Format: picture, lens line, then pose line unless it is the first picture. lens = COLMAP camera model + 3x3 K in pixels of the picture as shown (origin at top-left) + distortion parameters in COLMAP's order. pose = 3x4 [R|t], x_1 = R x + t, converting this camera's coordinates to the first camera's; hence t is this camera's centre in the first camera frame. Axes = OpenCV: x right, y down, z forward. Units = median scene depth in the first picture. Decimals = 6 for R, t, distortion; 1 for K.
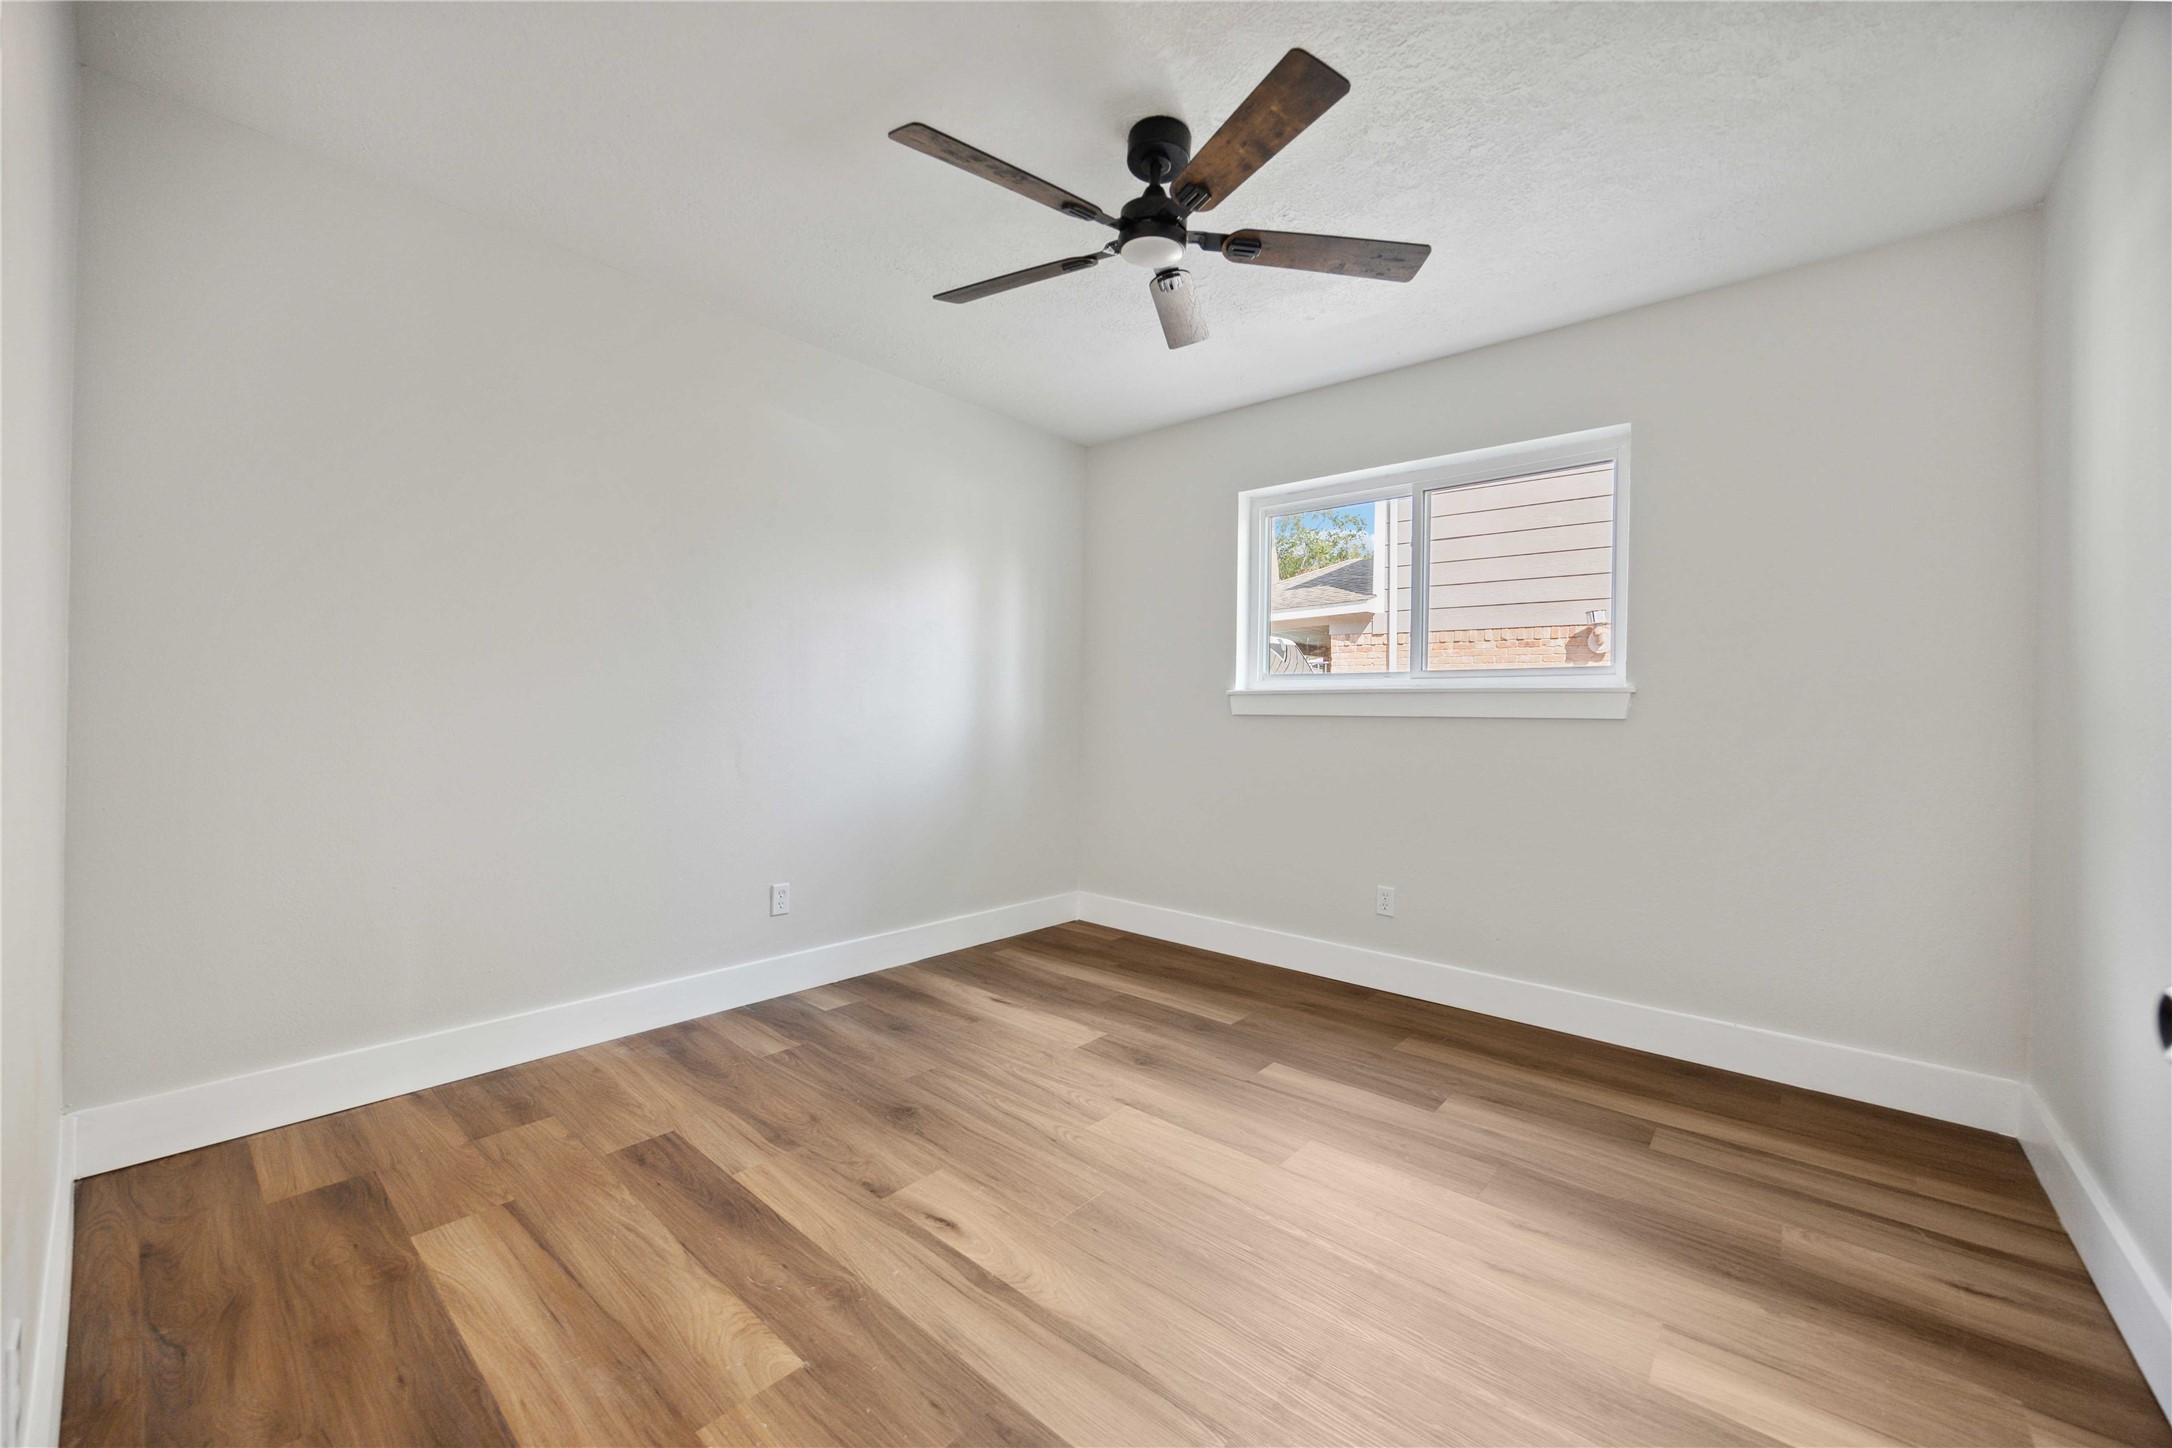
lens RADIAL K [[836.9, 0, 1088.6], [0, 836.9, 716.8], [0, 0, 1]] dist [-0.001391, -0.000020]
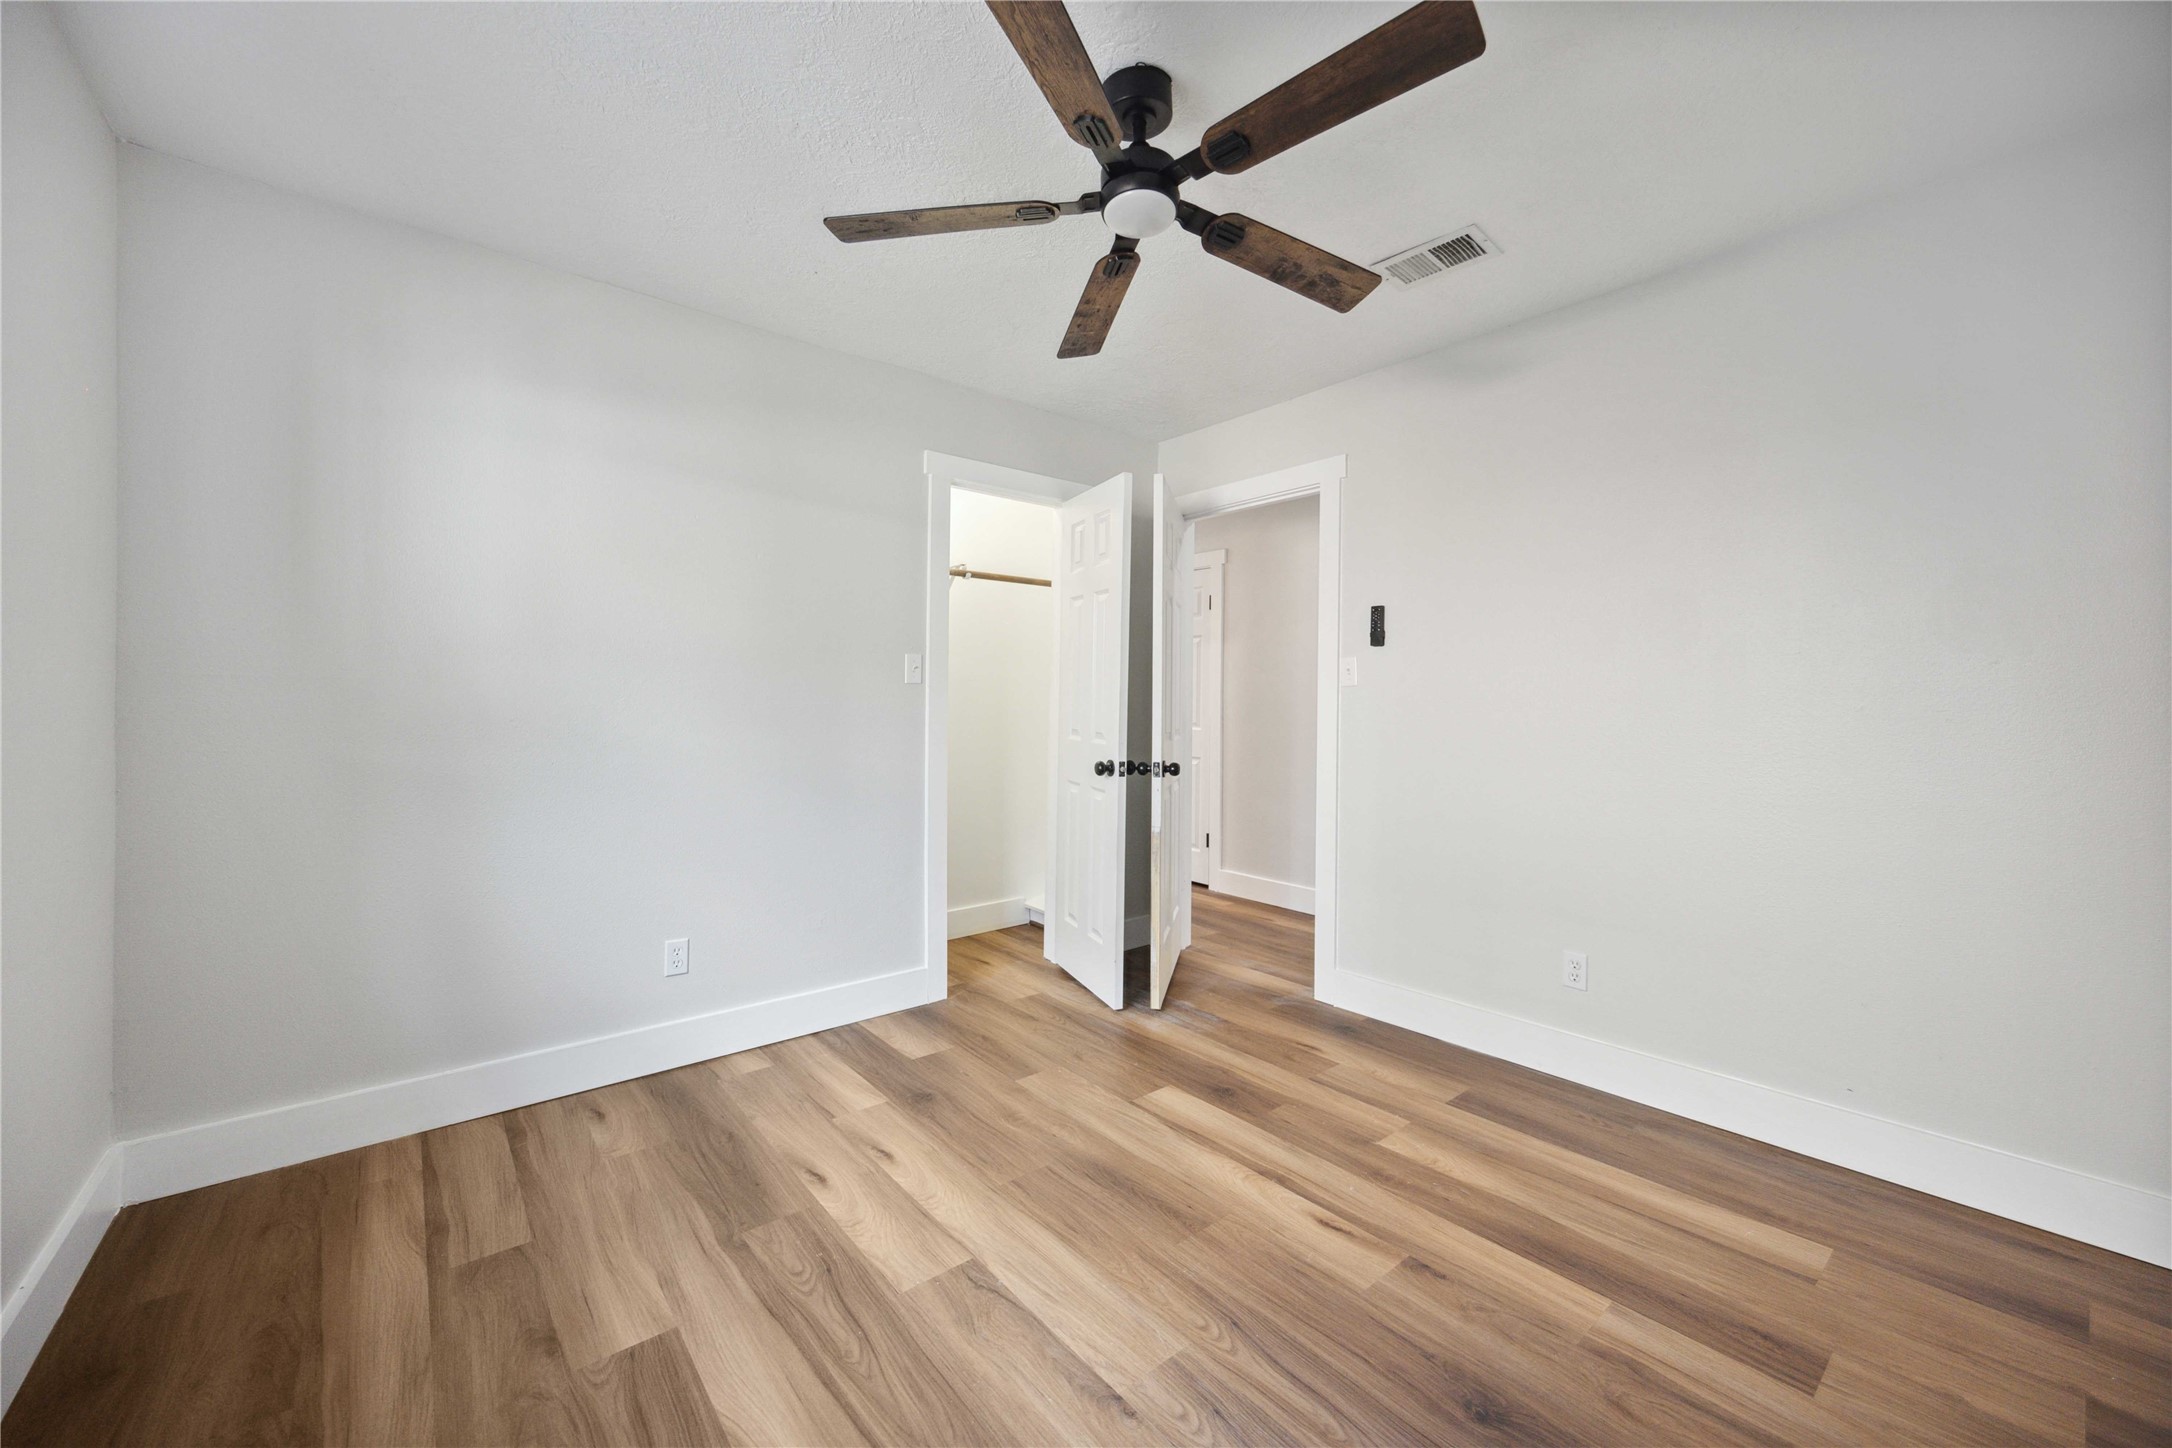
lens RADIAL K [[836.9, 0, 1088.6], [0, 836.9, 716.8], [0, 0, 1]] dist [-0.001391, -0.000020]
pose [[-0.985832, -0.022182, 0.166264, -0.027675], [-0.019959, 0.999688, 0.015028, -0.053150], [-0.166545, 0.011497, -0.985967, 1.972738]]
